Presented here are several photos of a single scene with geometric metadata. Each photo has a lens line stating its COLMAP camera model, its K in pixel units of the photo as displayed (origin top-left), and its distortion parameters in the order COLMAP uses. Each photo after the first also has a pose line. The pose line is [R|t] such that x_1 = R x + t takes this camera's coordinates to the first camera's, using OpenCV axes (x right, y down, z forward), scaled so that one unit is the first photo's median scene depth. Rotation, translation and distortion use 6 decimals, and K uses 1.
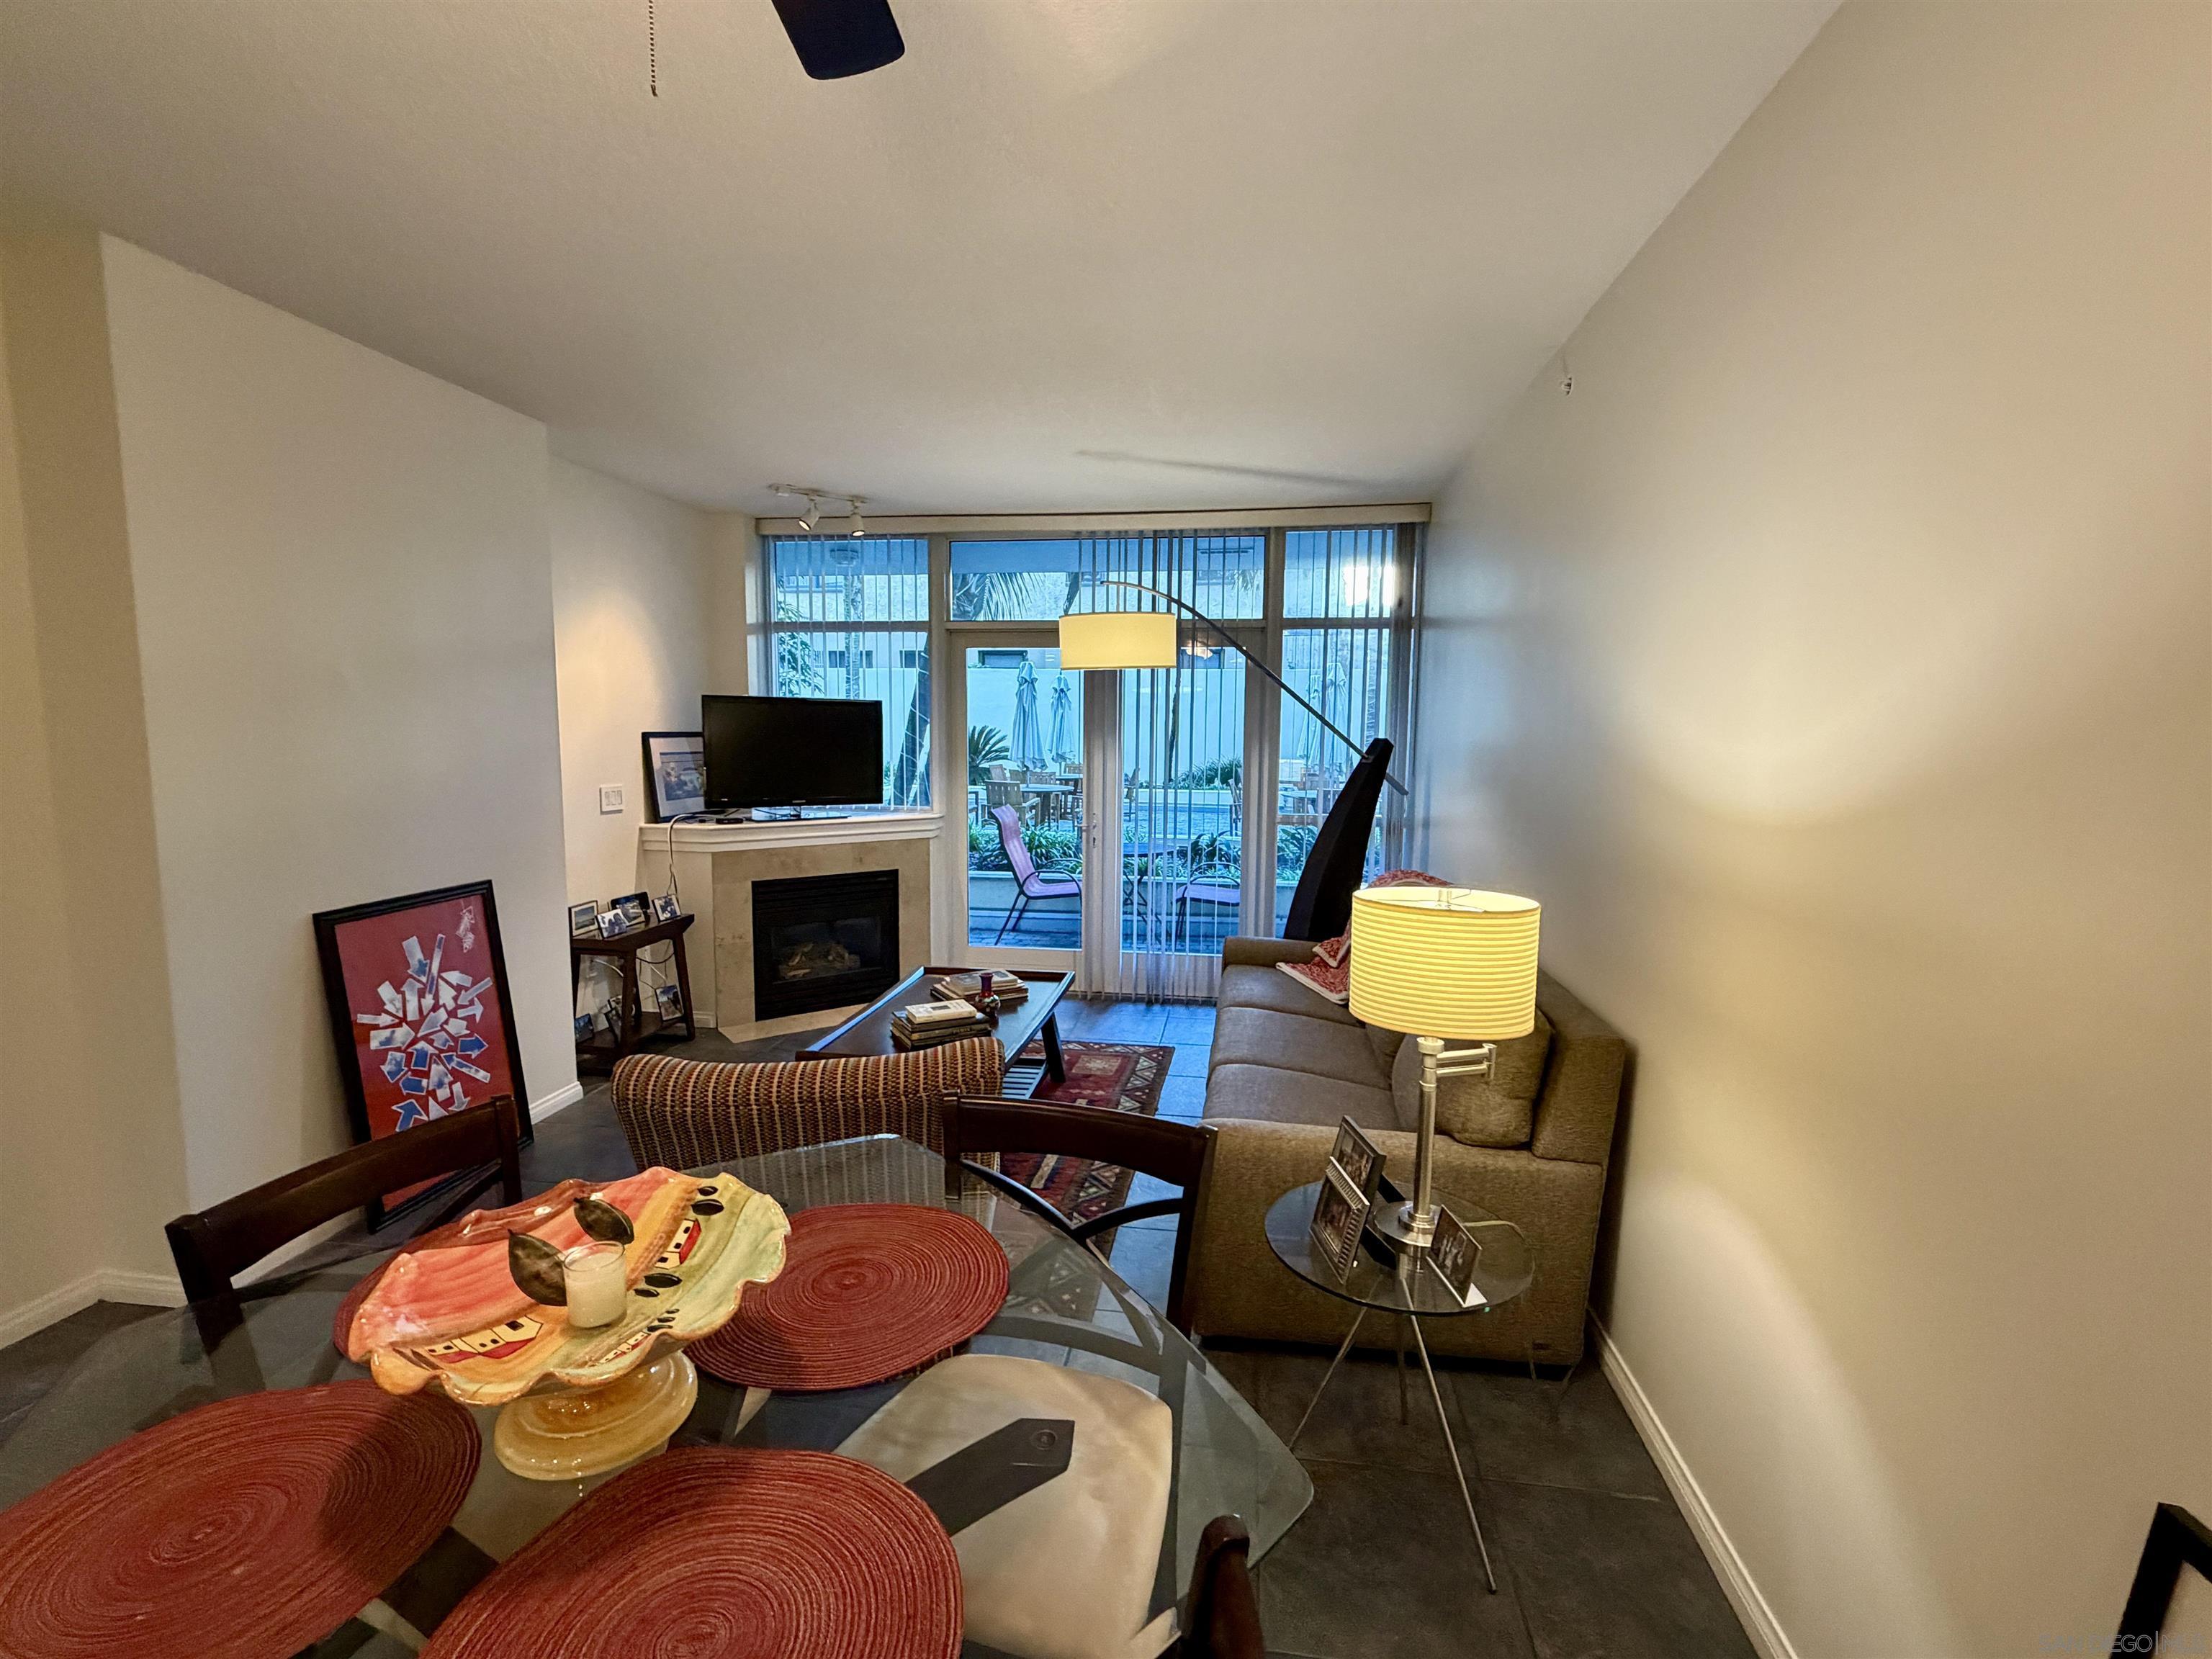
lens RADIAL K [[997.3, 0, 1103.8], [0, 997.3, 831.2], [0, 0, 1]] dist [0.000061, -0.000311]
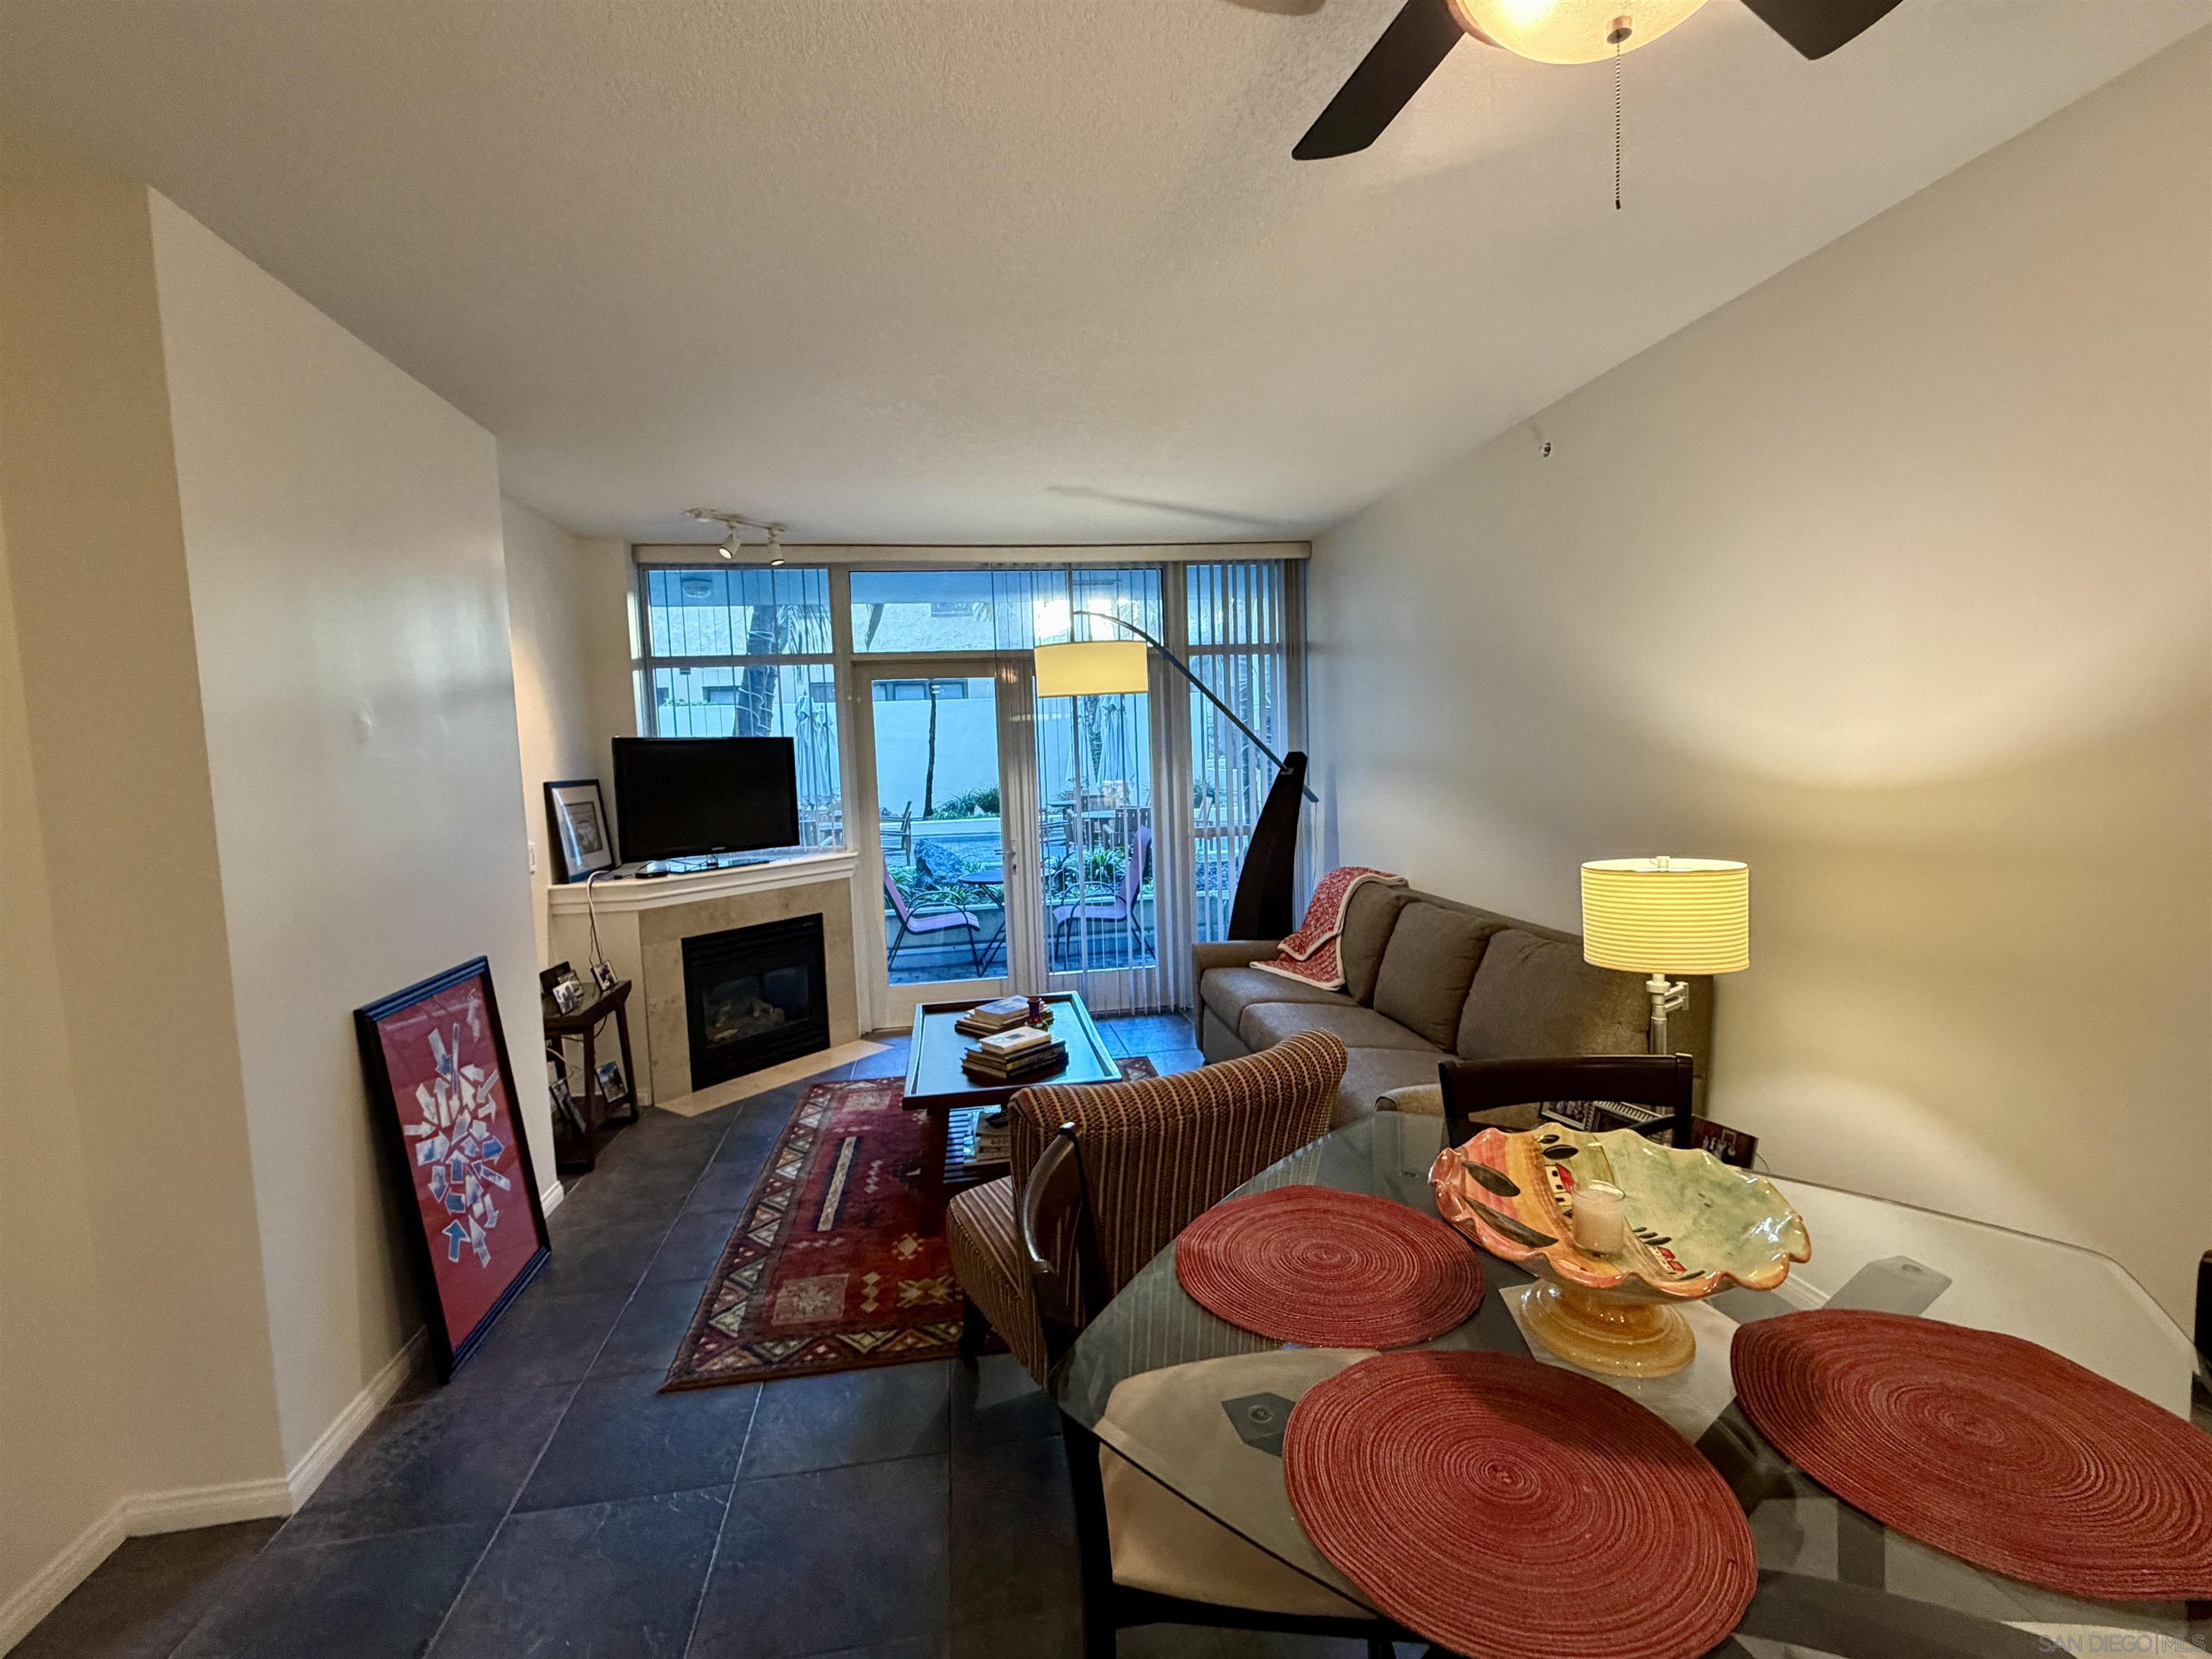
lens RADIAL K [[997.3, 0, 1102.5], [0, 997.3, 832.3], [0, 0, 1]] dist [0.000061, -0.000311]
pose [[0.952977, -0.068327, 0.295239, -0.256048], [0.076740, 0.996906, -0.016989, -0.001920], [-0.293165, 0.038846, 0.955272, 0.010018]]
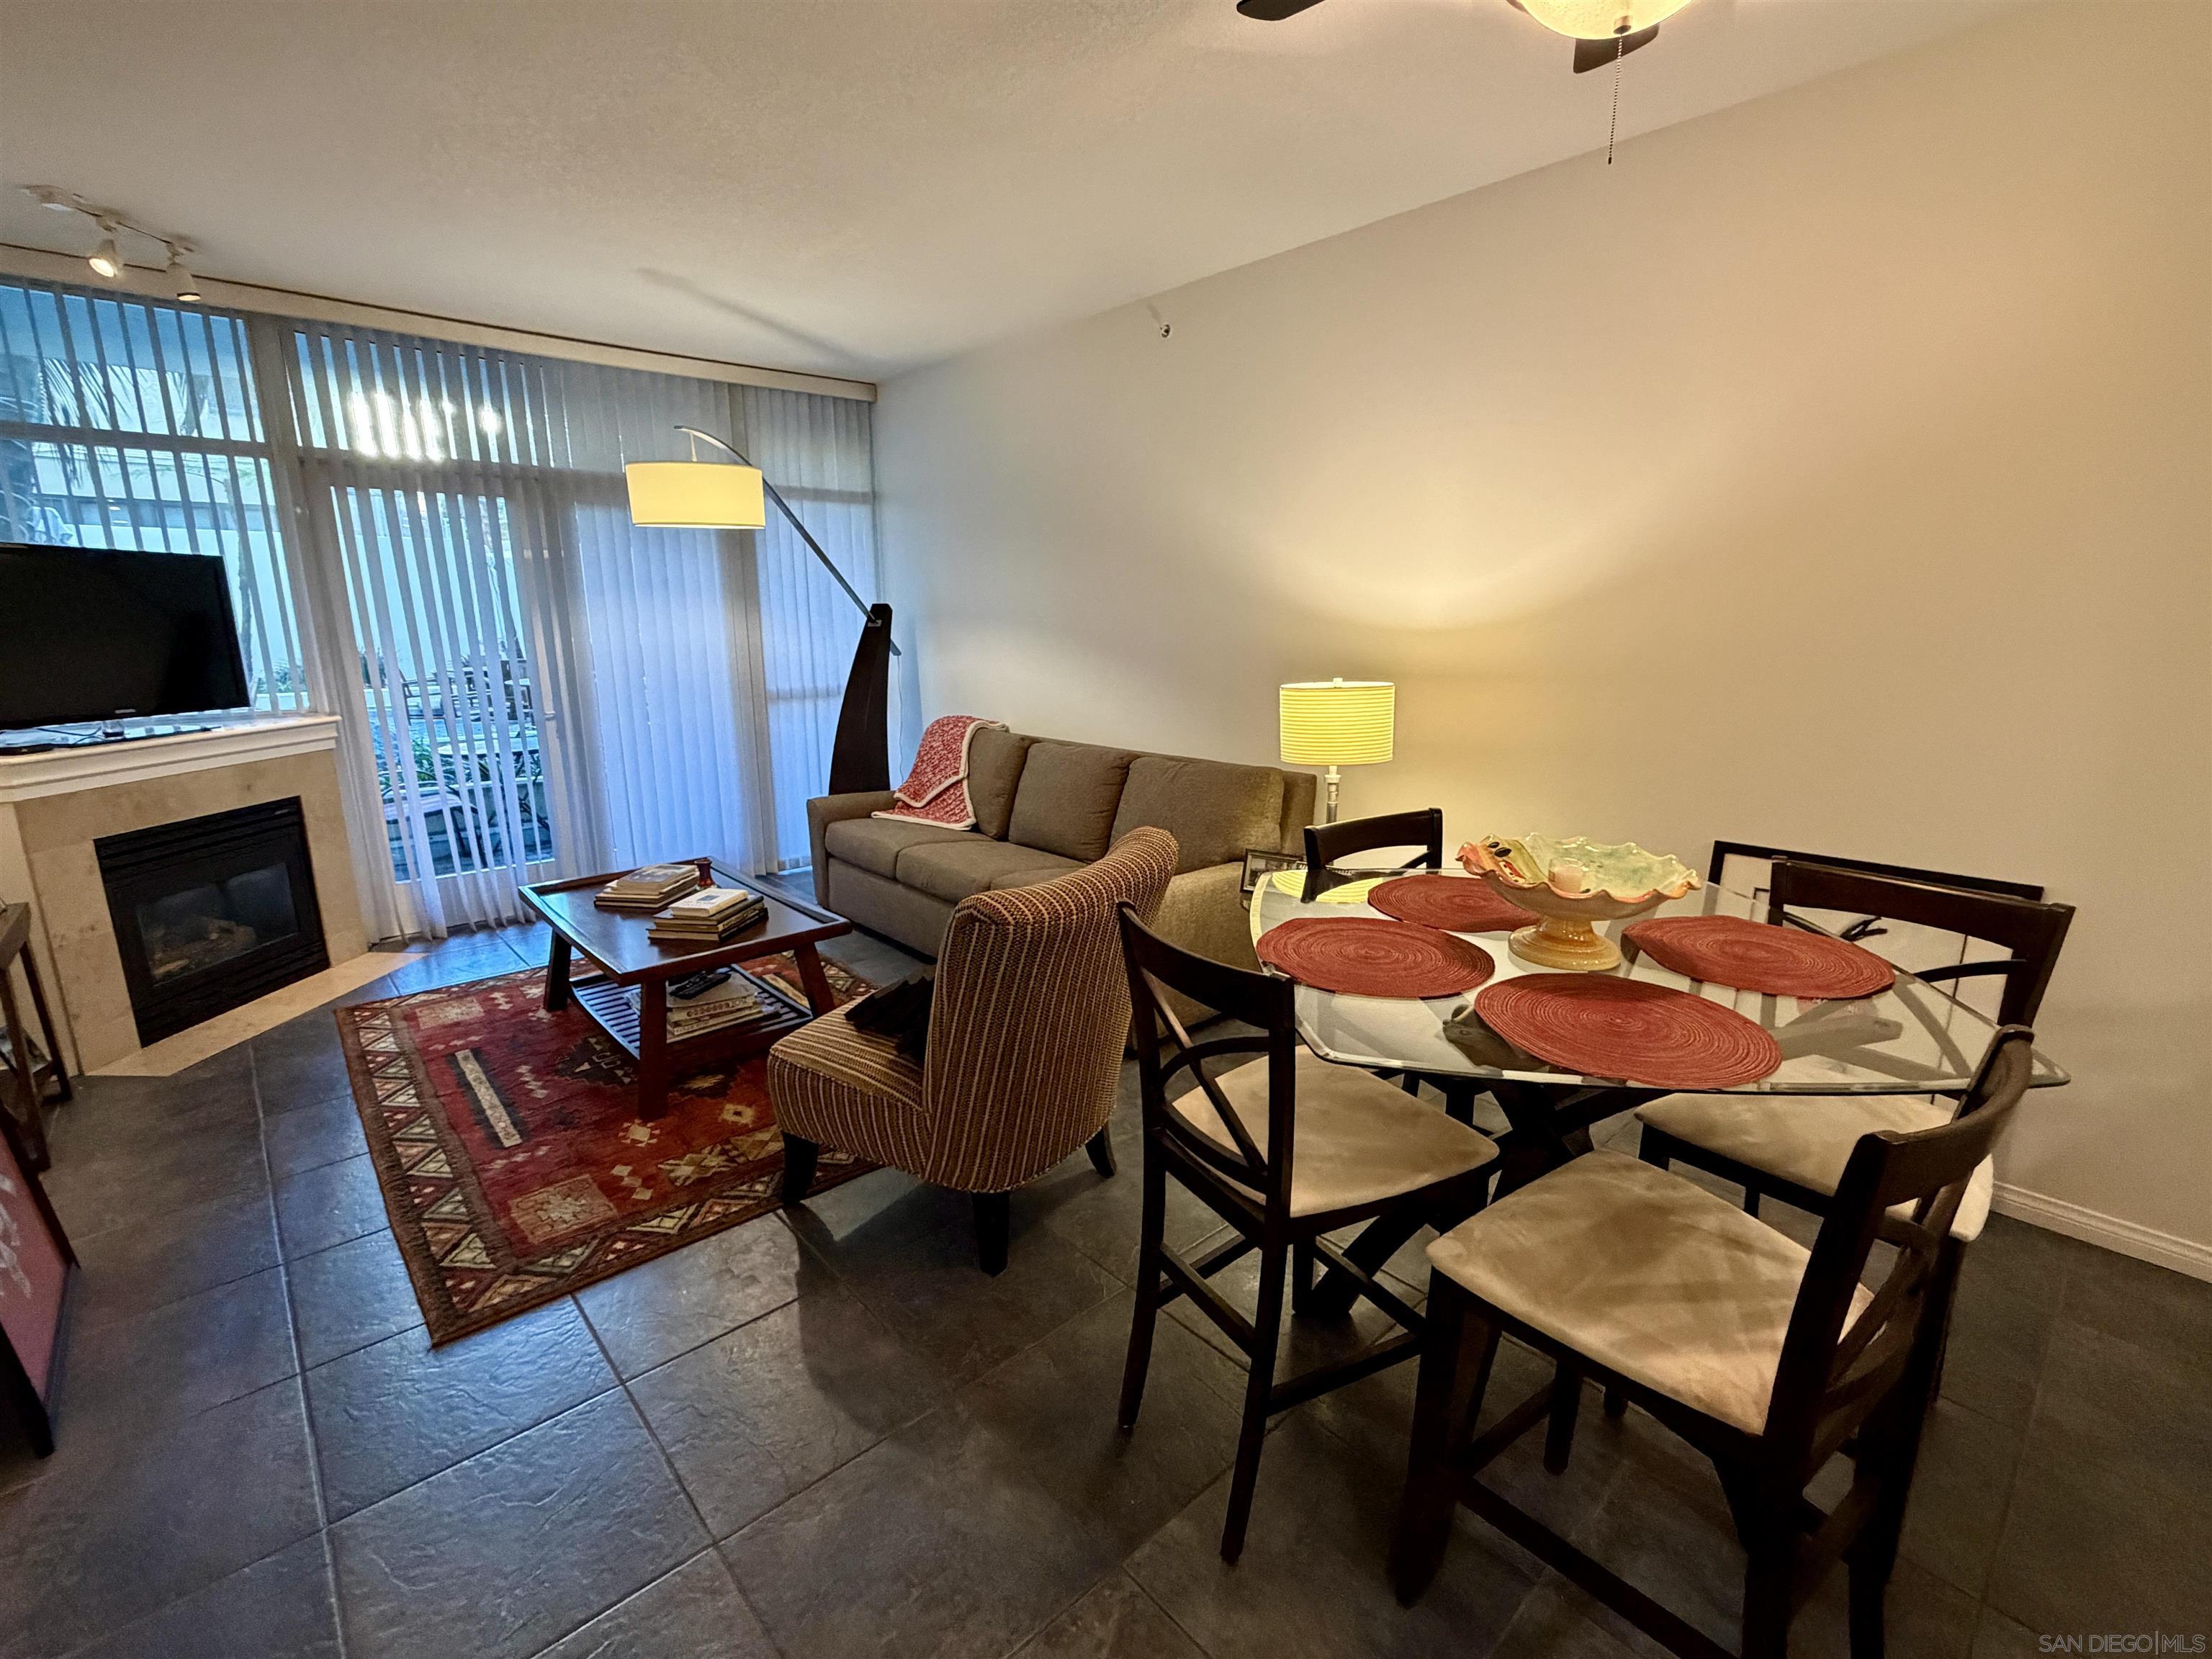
lens RADIAL K [[997.3, 0, 1103.9], [0, 997.3, 832.1], [0, 0, 1]] dist [0.000061, -0.000311]
pose [[0.635681, -0.179042, 0.750902, -0.433181], [0.092432, 0.983387, 0.156226, 0.005454], [-0.766398, -0.029902, 0.641669, 0.095052]]
